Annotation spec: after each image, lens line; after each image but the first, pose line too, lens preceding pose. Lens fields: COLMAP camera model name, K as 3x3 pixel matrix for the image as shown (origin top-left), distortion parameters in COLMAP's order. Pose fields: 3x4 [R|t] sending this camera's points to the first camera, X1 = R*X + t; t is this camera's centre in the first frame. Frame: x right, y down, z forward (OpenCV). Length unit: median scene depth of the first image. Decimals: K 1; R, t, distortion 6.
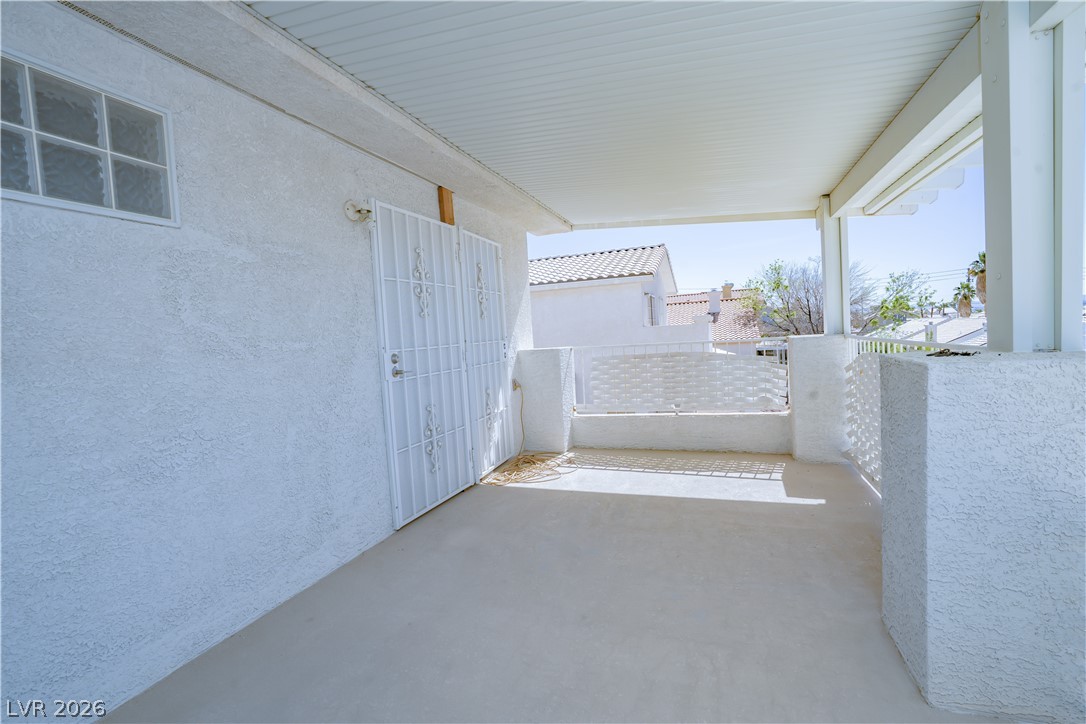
lens RADIAL K [[506.4, 0, 541.2], [0, 506.4, 359.8], [0, 0, 1]] dist [-0.075239, 0.033205]
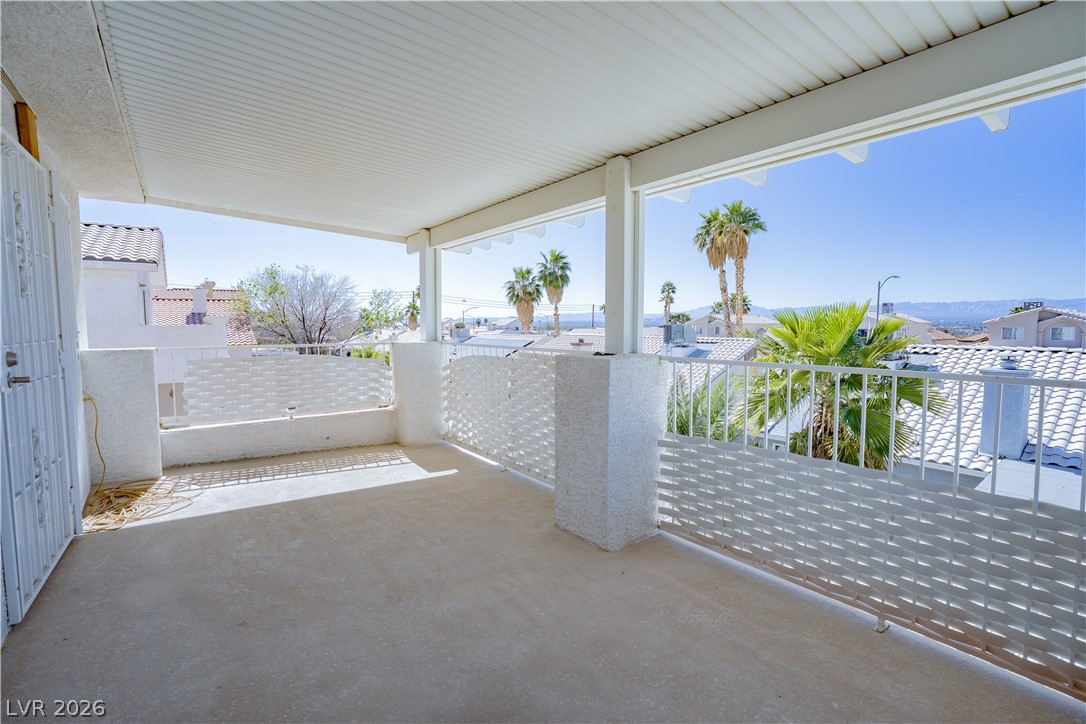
lens RADIAL K [[506.4, 0, 541.2], [0, 506.4, 359.8], [0, 0, 1]] dist [-0.075239, 0.033205]
pose [[0.561341, -0.000004, 0.827585, -0.294824], [0.009946, 0.999928, -0.006742, 0.006824], [-0.827525, 0.012016, 0.561300, 0.056433]]
